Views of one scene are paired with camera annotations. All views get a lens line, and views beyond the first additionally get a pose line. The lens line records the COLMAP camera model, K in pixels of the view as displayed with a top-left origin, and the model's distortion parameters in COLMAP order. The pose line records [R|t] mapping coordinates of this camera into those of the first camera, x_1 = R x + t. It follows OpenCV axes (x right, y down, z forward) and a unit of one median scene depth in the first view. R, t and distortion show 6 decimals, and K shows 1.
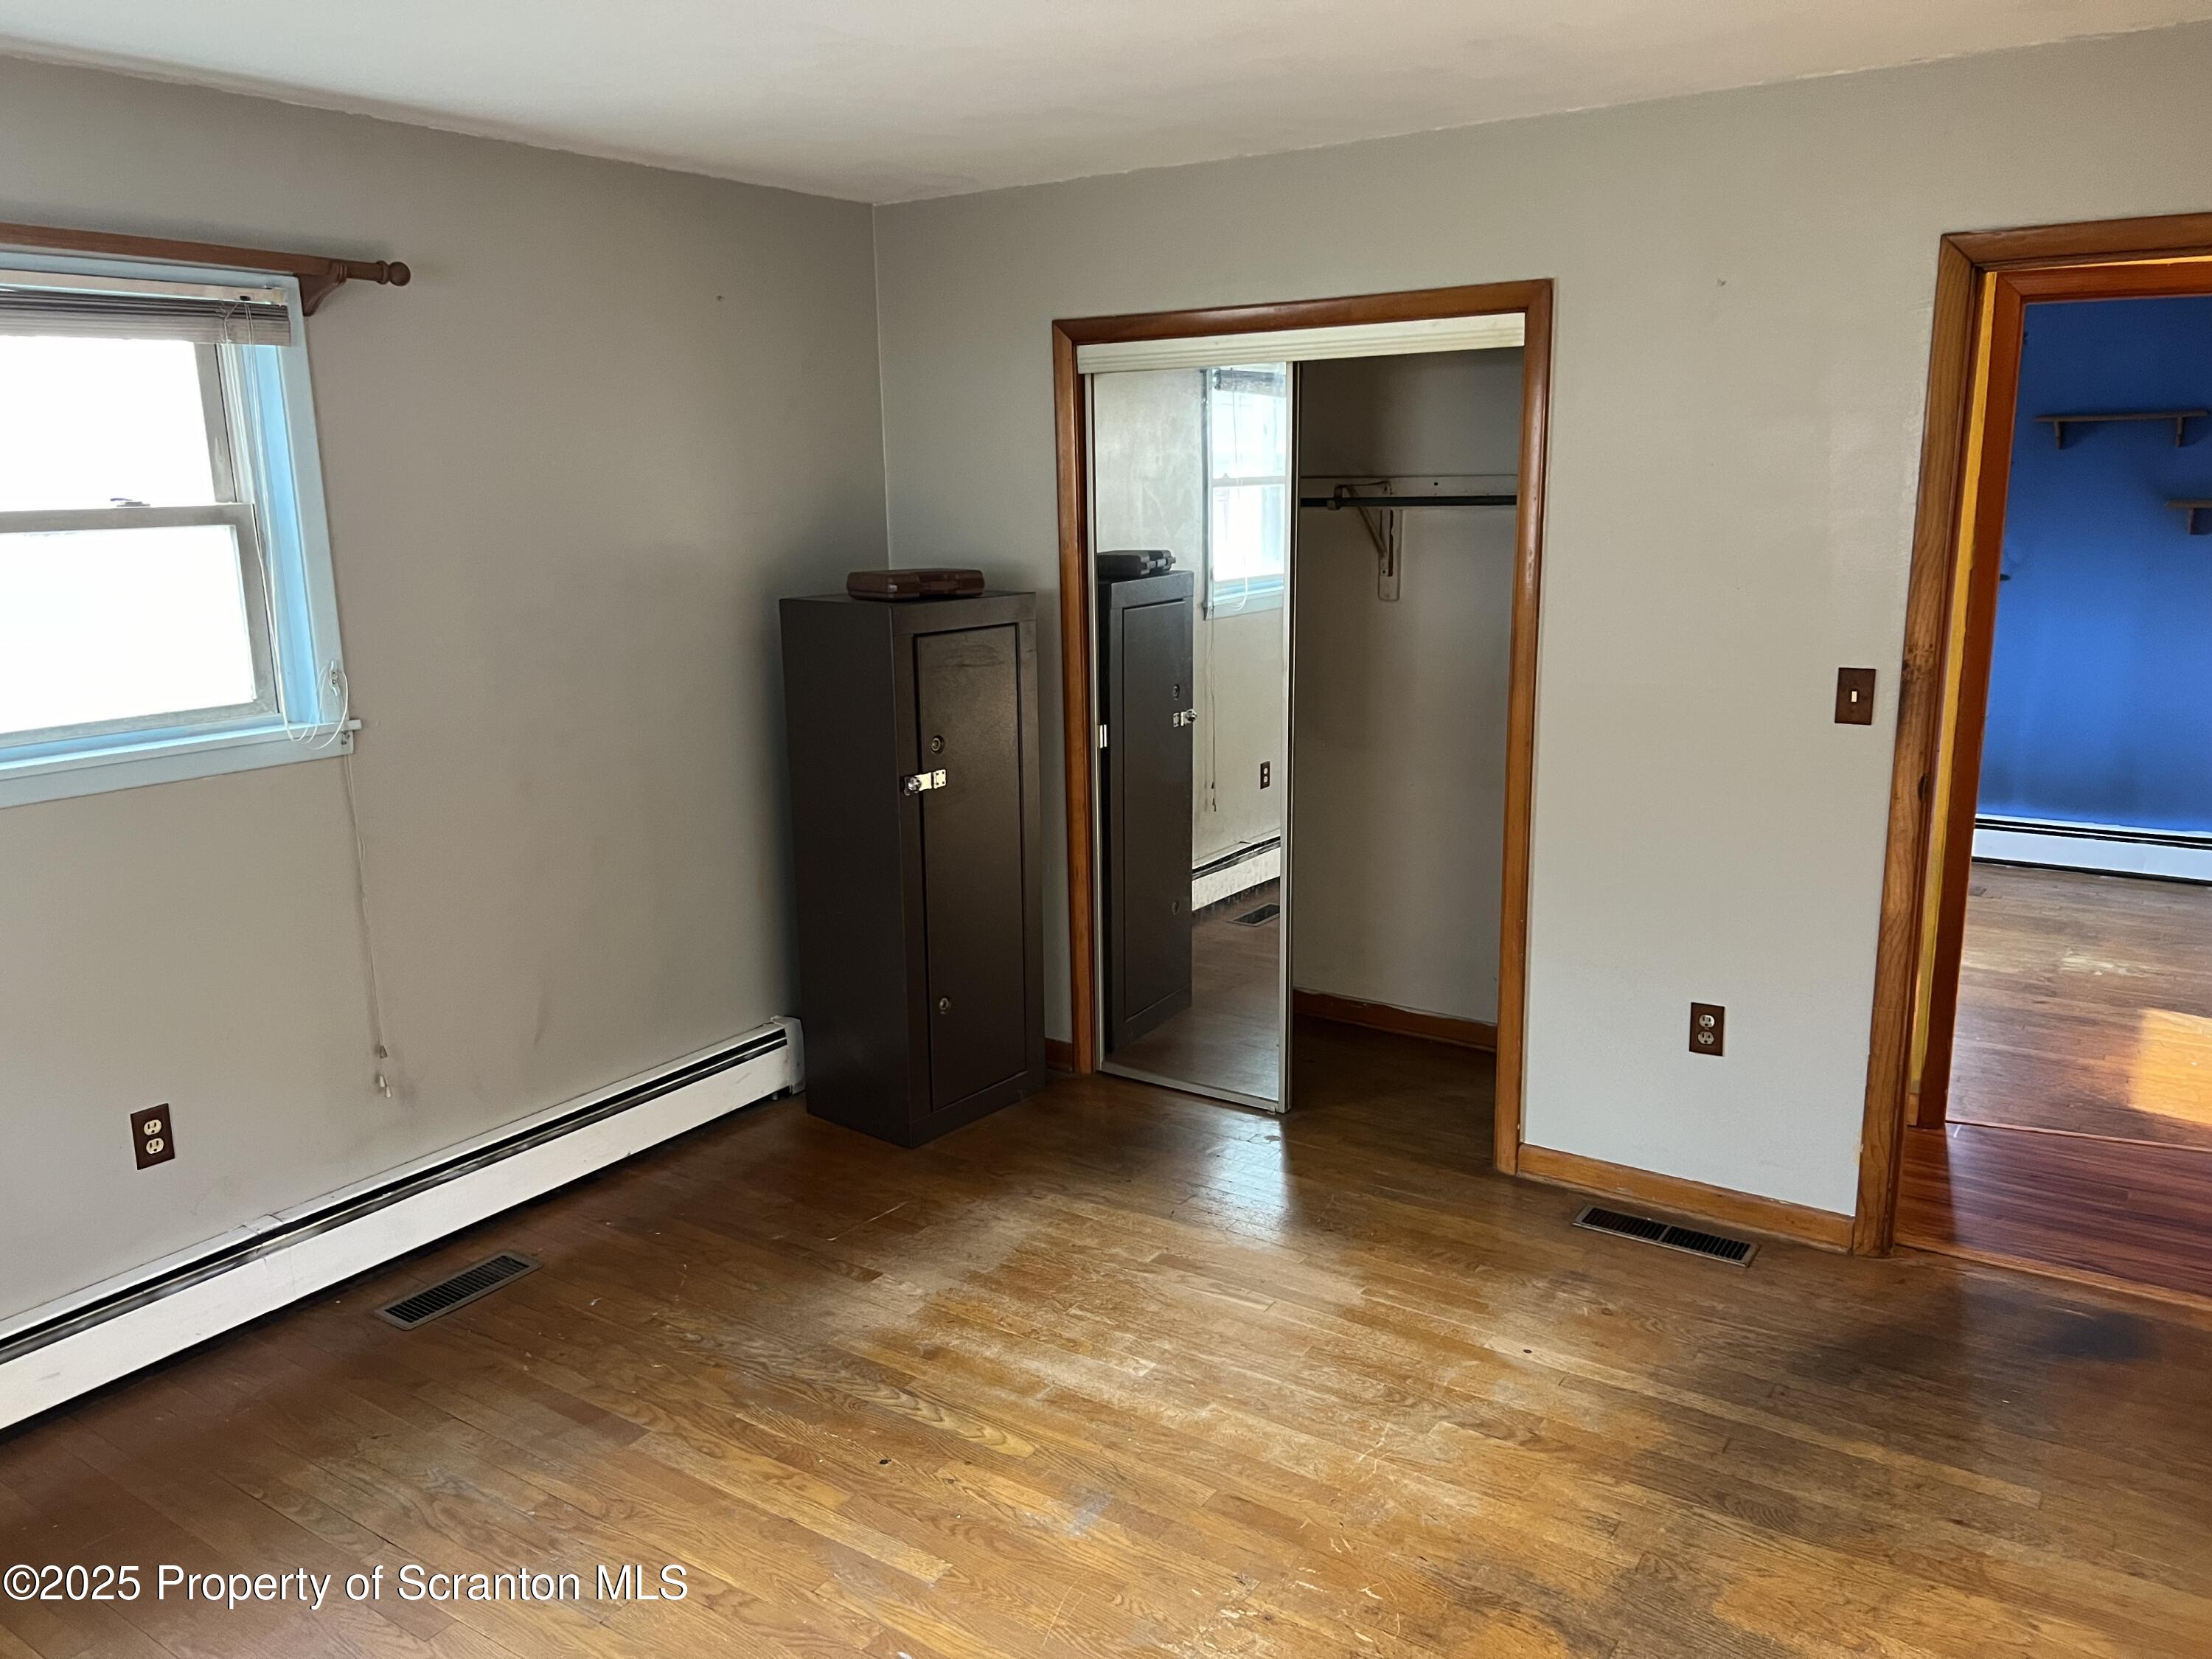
lens RADIAL K [[1660.5, 0, 1120.5], [0, 1660.5, 836.9], [0, 0, 1]] dist [0.048417, -0.061920]
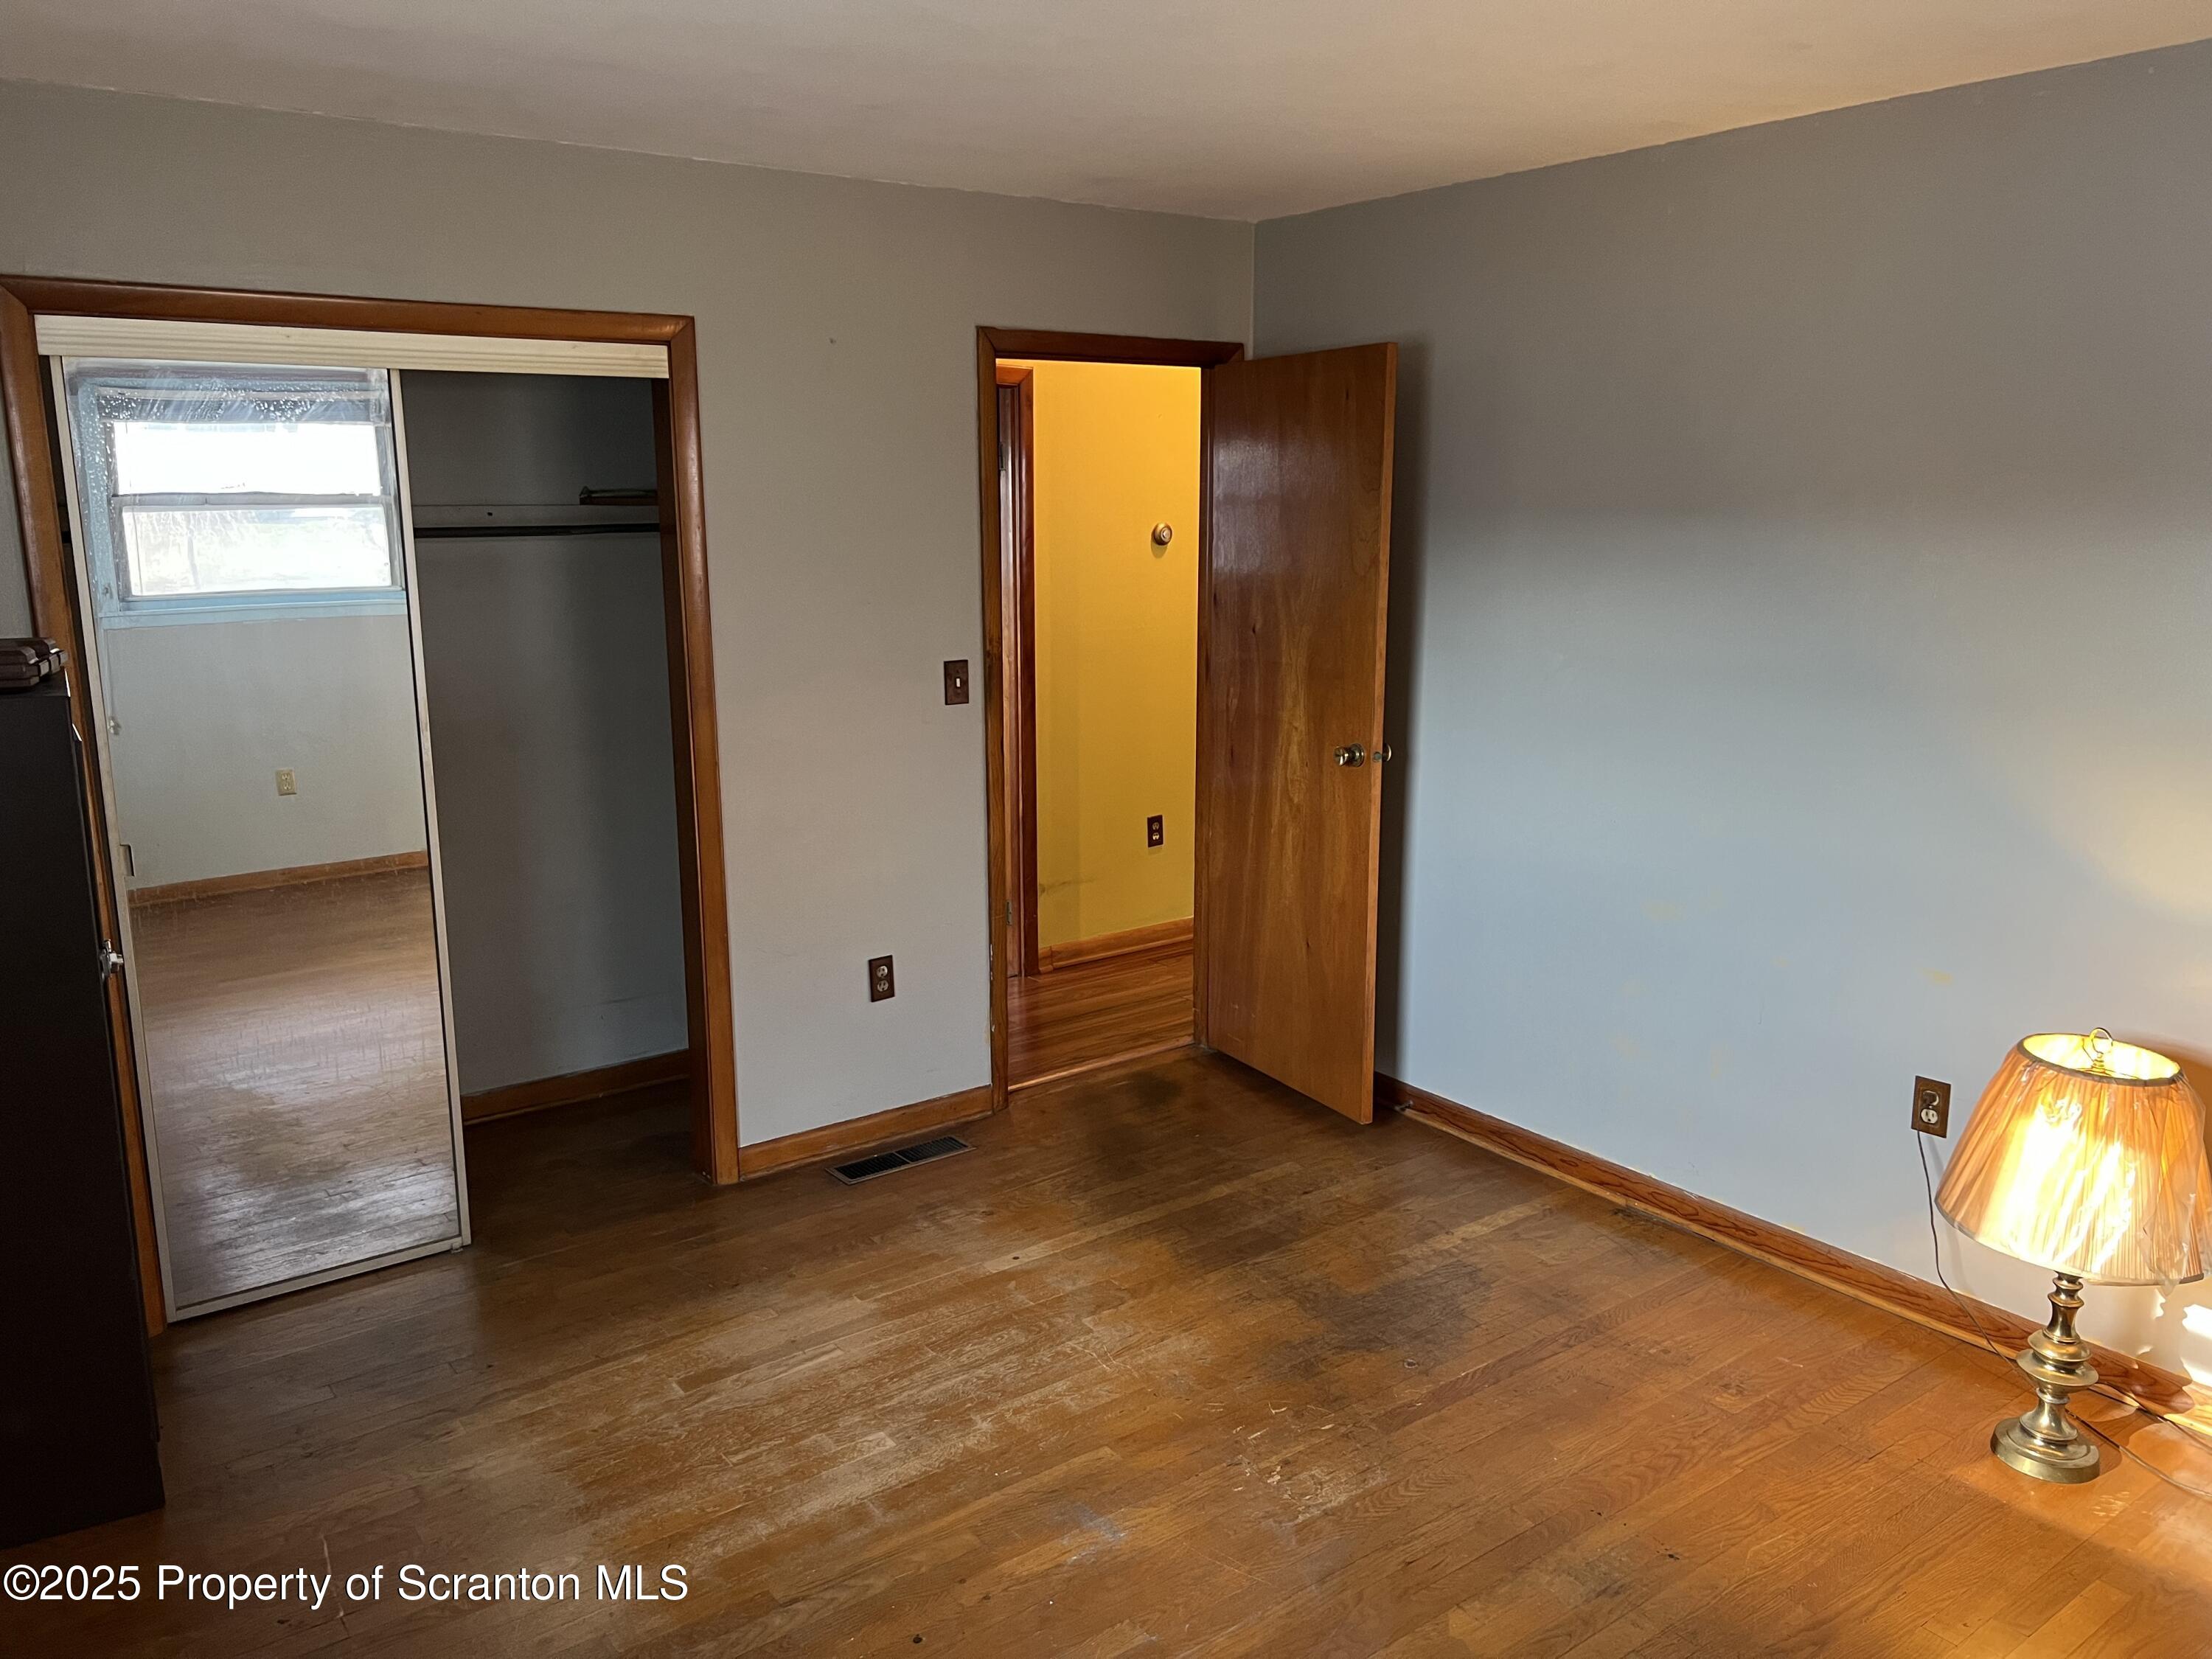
lens RADIAL K [[1660.5, 0, 1120.5], [0, 1660.5, 836.9], [0, 0, 1]] dist [0.048417, -0.061920]
pose [[0.320626, -0.183113, 0.929338, -0.717637], [0.195848, 0.972750, 0.124098, -0.101478], [-0.926737, 0.142220, 0.347752, 0.462408]]
